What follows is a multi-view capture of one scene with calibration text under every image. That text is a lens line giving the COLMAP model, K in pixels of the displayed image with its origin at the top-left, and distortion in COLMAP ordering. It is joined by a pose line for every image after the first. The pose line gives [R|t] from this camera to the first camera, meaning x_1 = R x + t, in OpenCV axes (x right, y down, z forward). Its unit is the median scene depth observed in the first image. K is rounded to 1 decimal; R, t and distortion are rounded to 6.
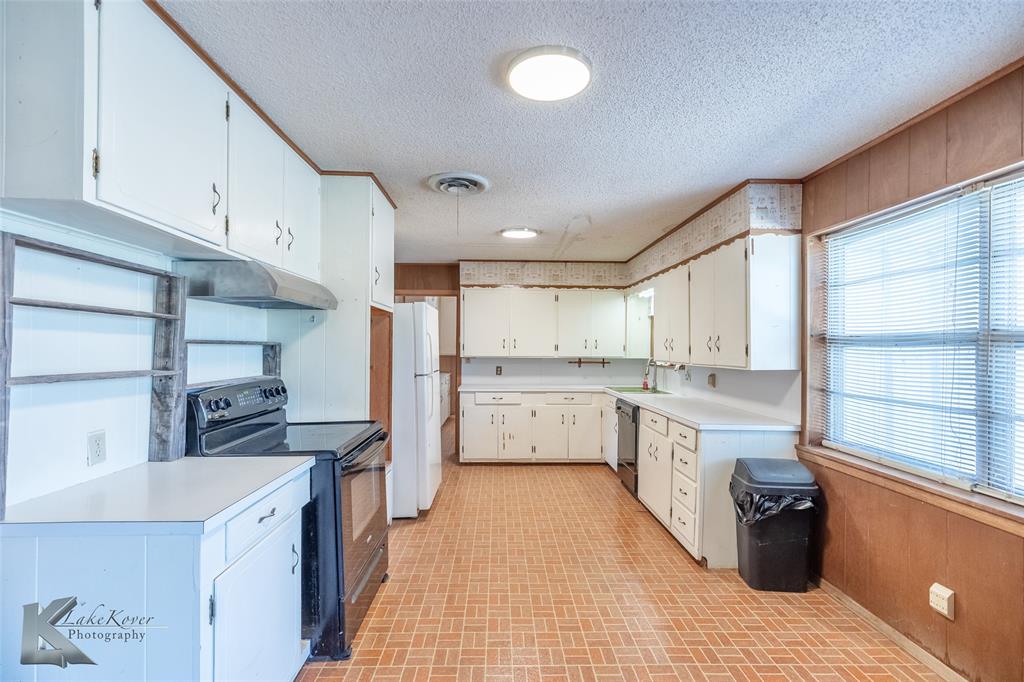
lens RADIAL K [[464.3, 0, 507.8], [0, 464.3, 347.3], [0, 0, 1]] dist [0.006730, -0.000953]
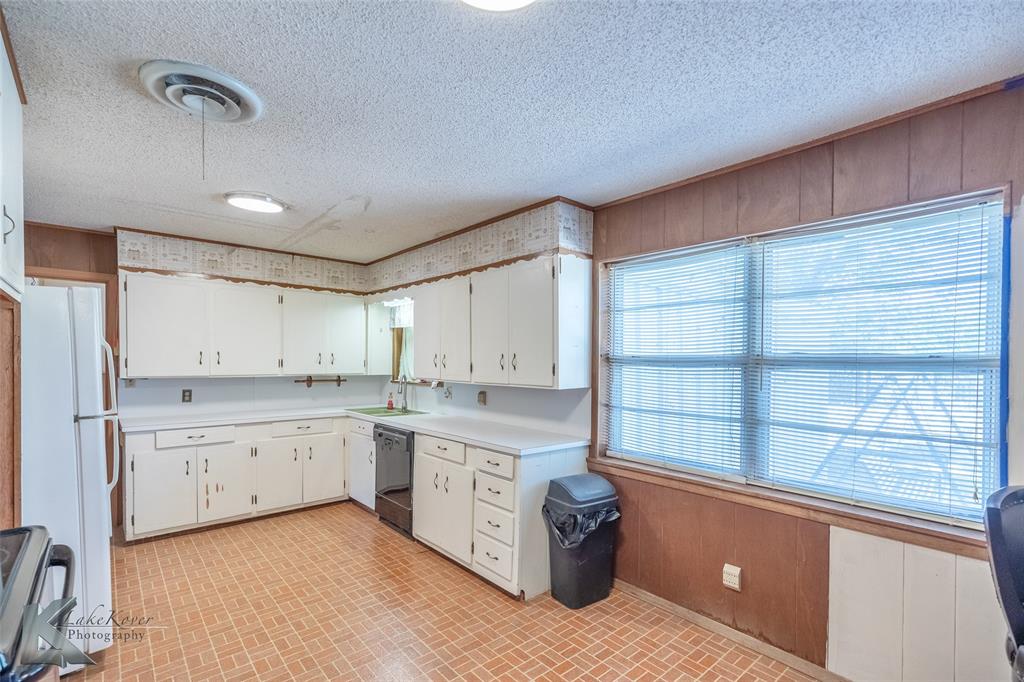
lens RADIAL K [[464.3, 0, 510.1], [0, 464.3, 367.7], [0, 0, 1]] dist [0.006730, -0.000953]
pose [[0.770413, -0.009679, 0.637471, -0.192505], [-0.003959, 0.999793, 0.019964, -0.017440], [-0.637532, -0.017904, 0.770216, 0.301571]]
